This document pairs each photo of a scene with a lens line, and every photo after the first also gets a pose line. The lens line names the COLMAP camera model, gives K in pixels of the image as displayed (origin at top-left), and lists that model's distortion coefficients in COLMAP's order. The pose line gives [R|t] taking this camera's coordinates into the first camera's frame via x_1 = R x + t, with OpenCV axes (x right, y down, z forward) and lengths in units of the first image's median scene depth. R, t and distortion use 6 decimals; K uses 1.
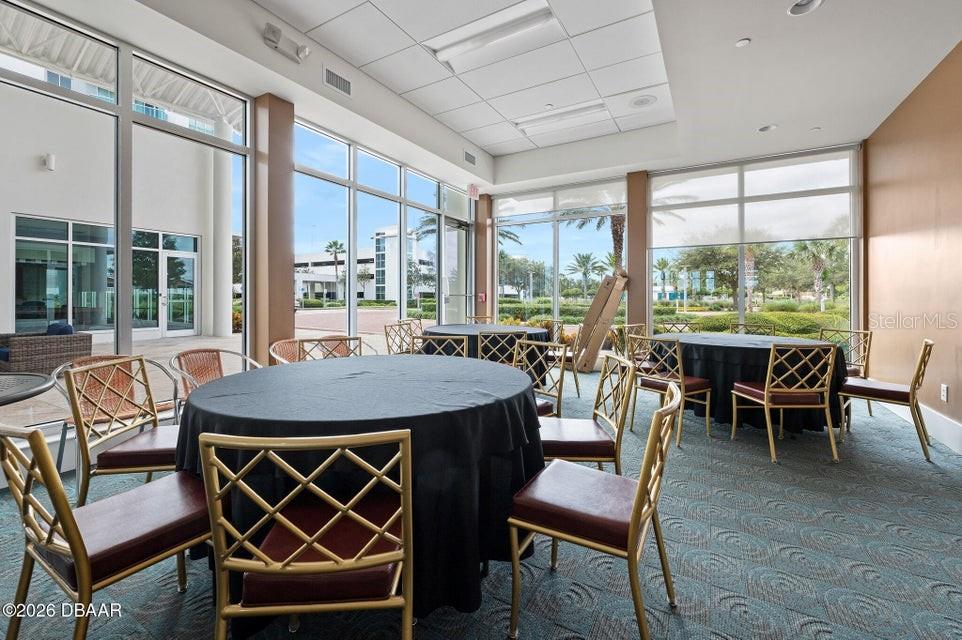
lens RADIAL K [[396.0, 0, 492.6], [0, 396.0, 299.7], [0, 0, 1]] dist [-0.001557, -0.000223]
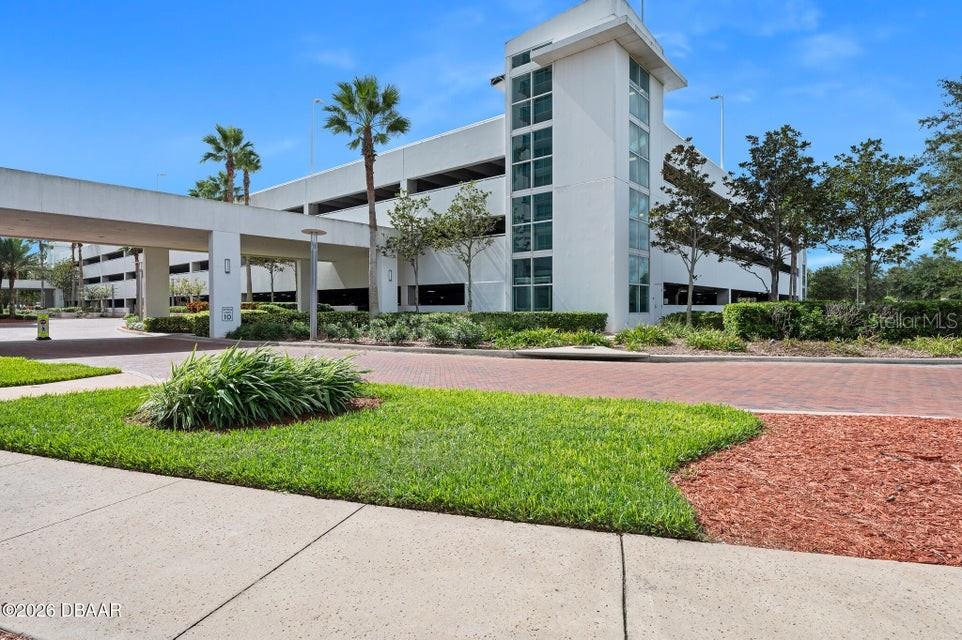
lens RADIAL K [[510.4, 0, 480.8], [0, 510.4, 318.4], [0, 0, 1]] dist [0.000503, 0.000027]
pose [[0.985626, -0.008993, -0.168701, -0.259215], [0.011171, 0.999866, 0.011969, 0.001191], [0.168571, -0.013682, 0.985595, 0.657842]]
